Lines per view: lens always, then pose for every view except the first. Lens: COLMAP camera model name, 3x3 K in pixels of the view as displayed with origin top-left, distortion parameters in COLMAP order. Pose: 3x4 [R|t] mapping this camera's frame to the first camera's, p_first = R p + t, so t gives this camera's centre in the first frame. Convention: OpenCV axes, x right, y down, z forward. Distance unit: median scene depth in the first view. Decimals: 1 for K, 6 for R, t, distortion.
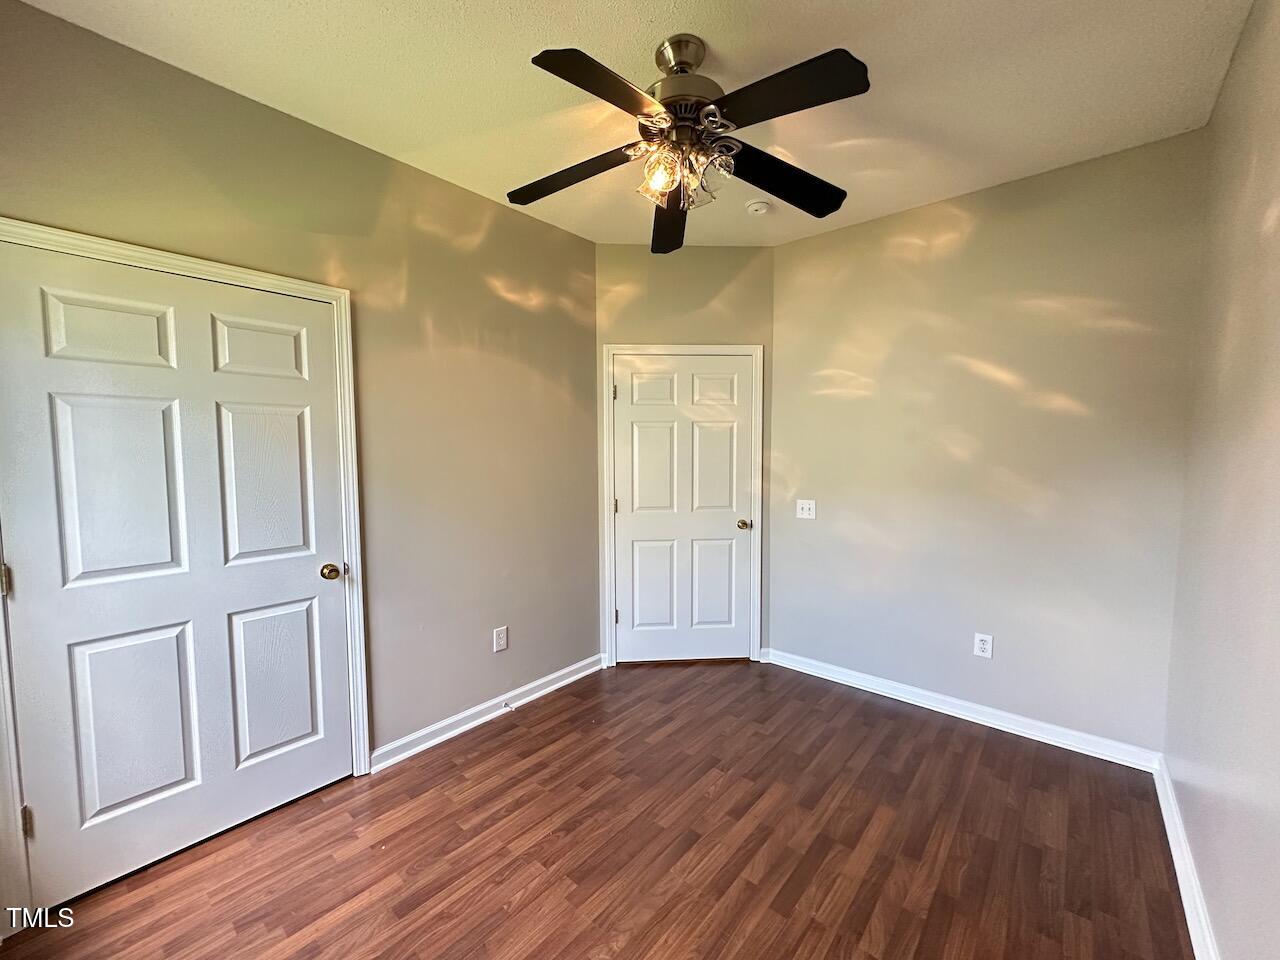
lens RADIAL K [[509.4, 0, 637.9], [0, 509.4, 481.7], [0, 0, 1]] dist [-0.003268, 0.000275]
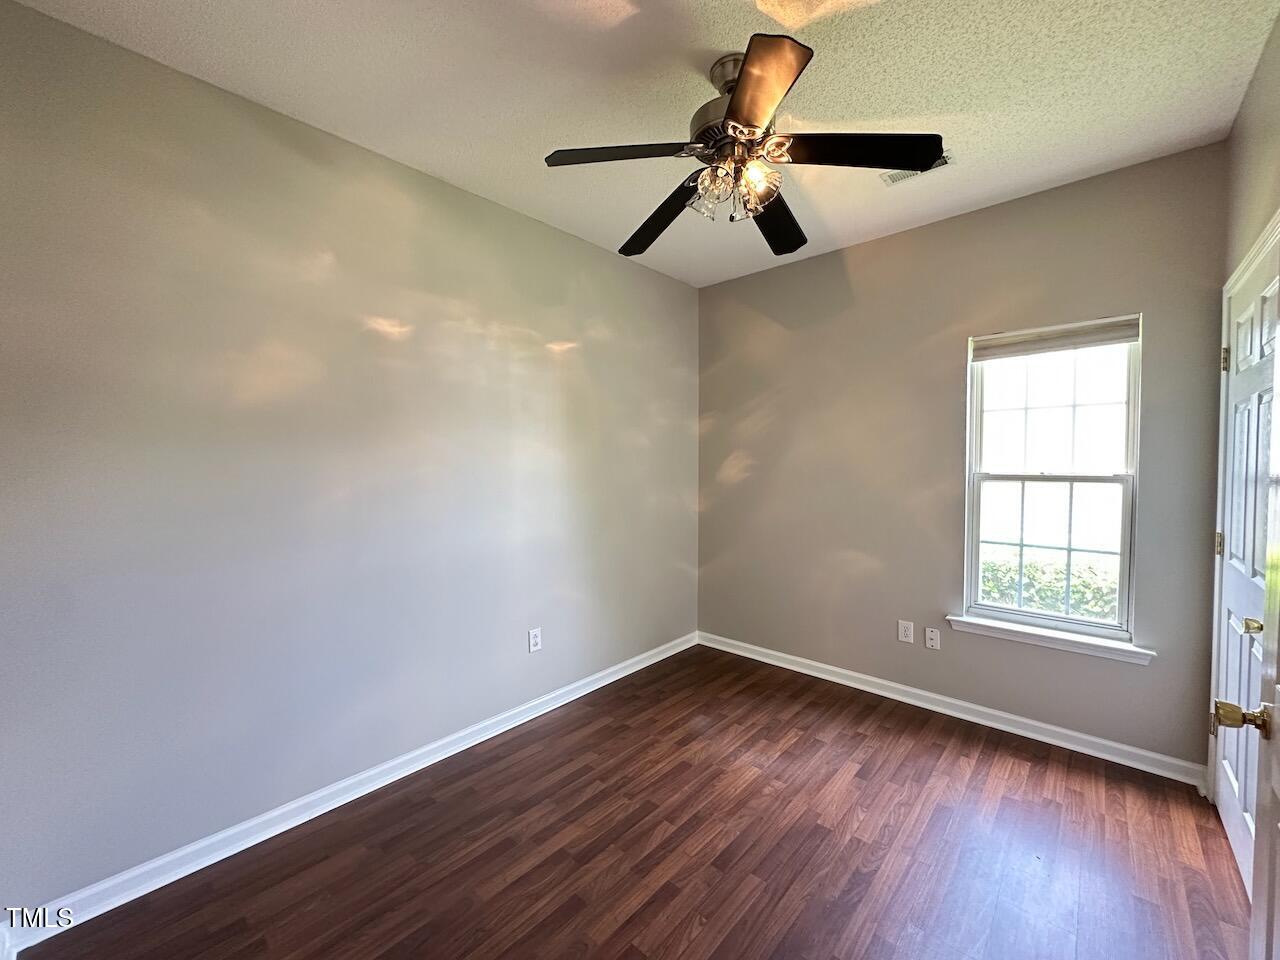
lens RADIAL K [[509.4, 0, 637.9], [0, 509.4, 481.7], [0, 0, 1]] dist [-0.003268, 0.000275]
pose [[-0.999657, 0.008650, 0.024703, 0.241109], [0.010996, 0.995276, 0.096460, -0.102940], [-0.023752, 0.096699, -0.995030, 1.953978]]
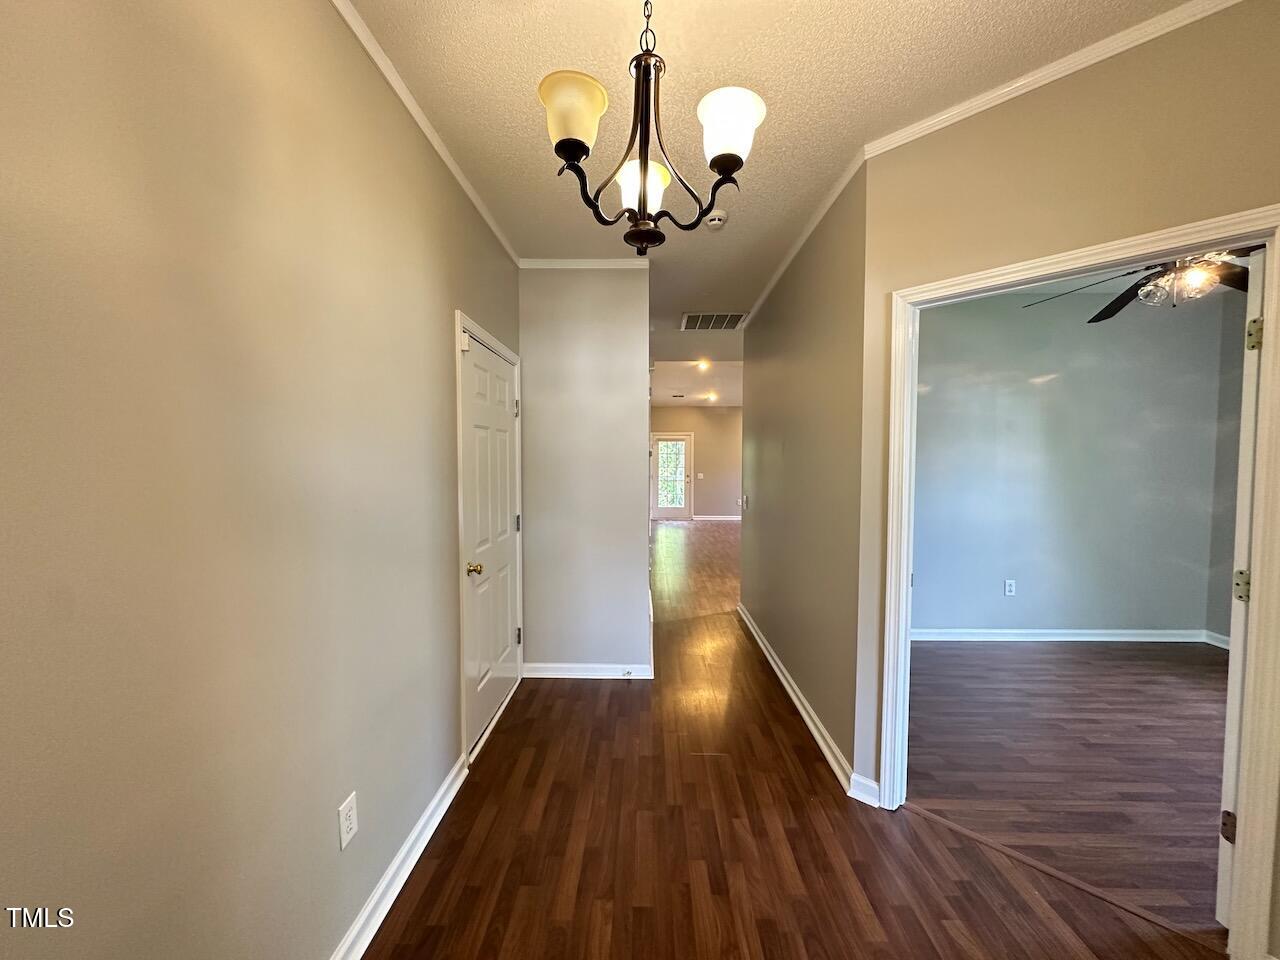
lens RADIAL K [[512.0, 0, 637.4], [0, 512.0, 482.0], [0, 0, 1]] dist [-0.003026, -0.000128]
pose [[-0.635608, -0.028344, 0.771491, -0.081625], [0.051415, 0.995553, 0.078936, -0.197156], [-0.770298, 0.089839, -0.631325, 3.099007]]
